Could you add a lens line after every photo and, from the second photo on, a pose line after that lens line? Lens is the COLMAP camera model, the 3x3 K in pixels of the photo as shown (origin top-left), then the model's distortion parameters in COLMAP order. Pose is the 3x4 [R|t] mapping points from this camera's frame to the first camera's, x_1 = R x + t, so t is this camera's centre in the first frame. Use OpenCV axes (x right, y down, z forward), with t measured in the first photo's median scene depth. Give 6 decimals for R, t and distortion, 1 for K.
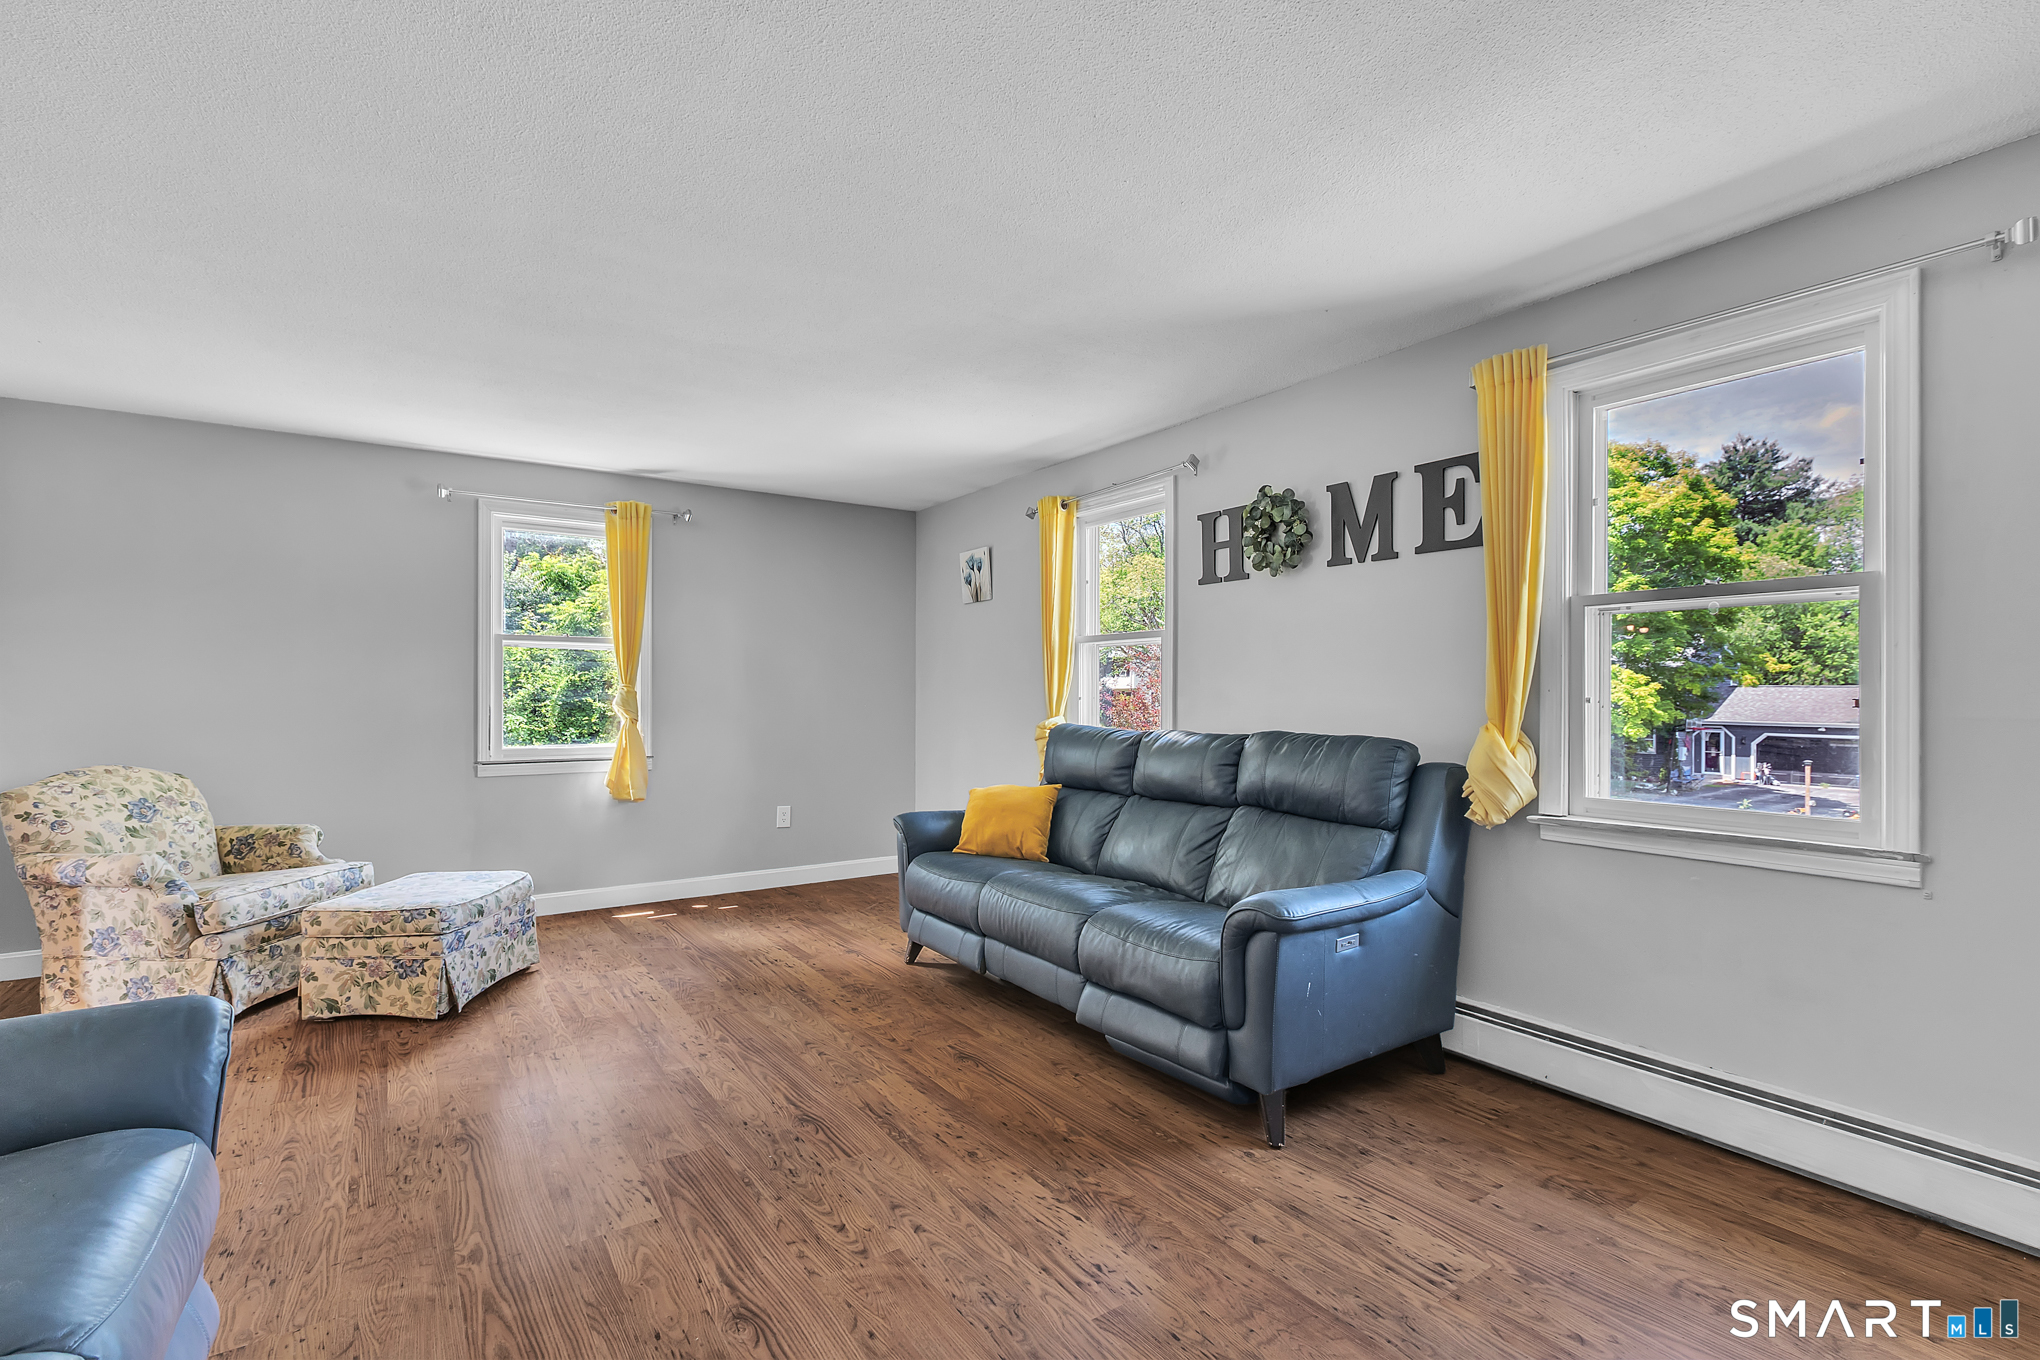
lens RADIAL K [[919.2, 0, 1020.0], [0, 919.2, 680.0], [0, 0, 1]] dist [0.000072, -0.000976]
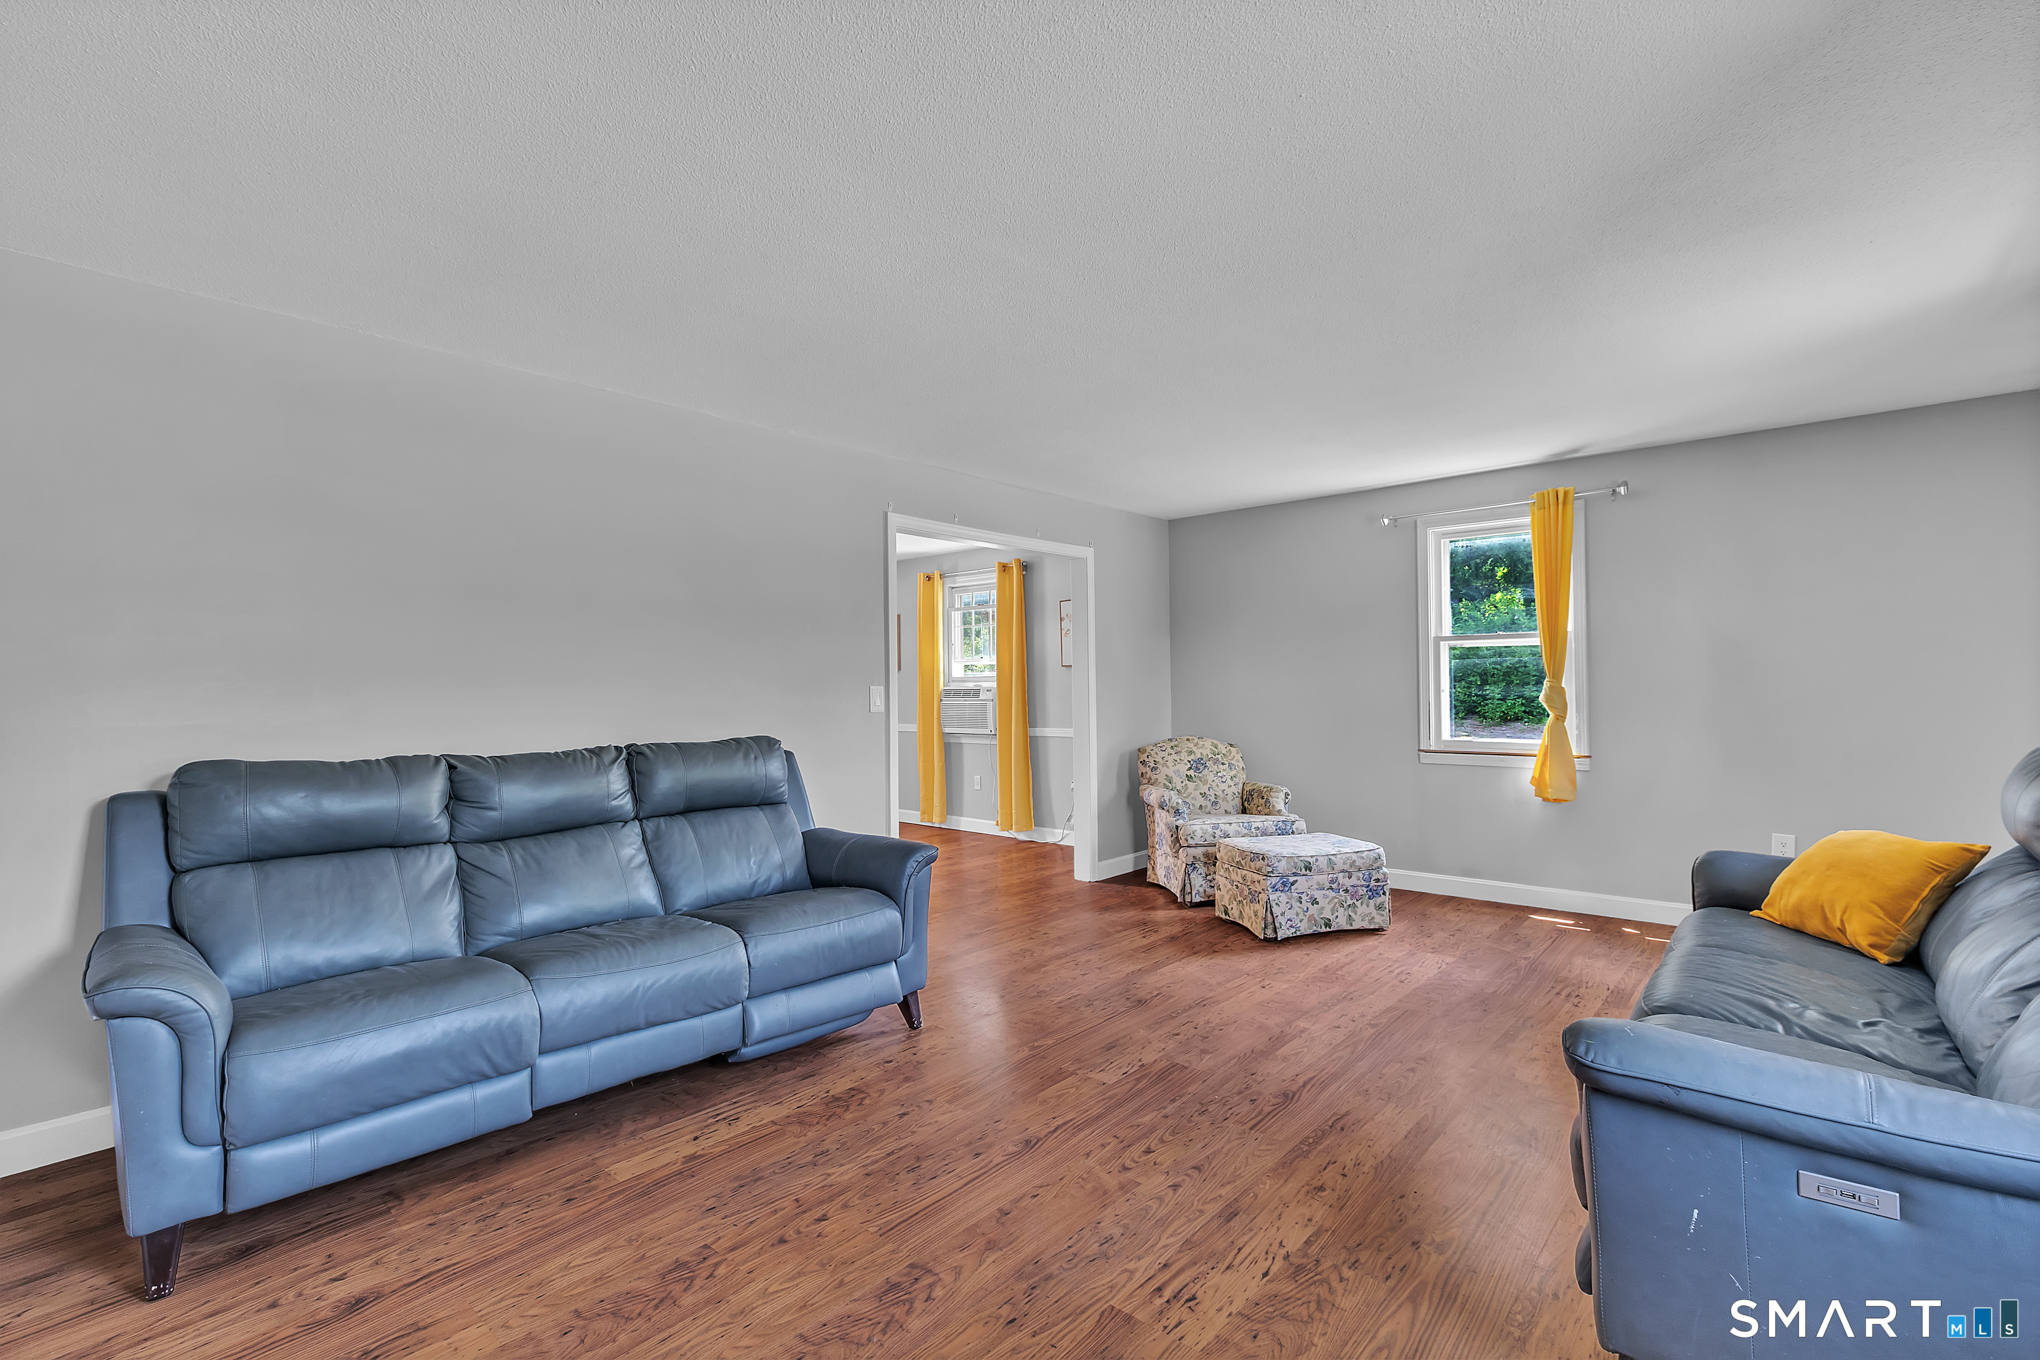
lens RADIAL K [[919.2, 0, 1020.0], [0, 919.2, 680.0], [0, 0, 1]] dist [0.000072, -0.000976]
pose [[0.244068, -0.015013, -0.969642, 0.550423], [0.024532, 0.999656, -0.009303, 0.002407], [0.969448, -0.021517, 0.244352, 0.345256]]
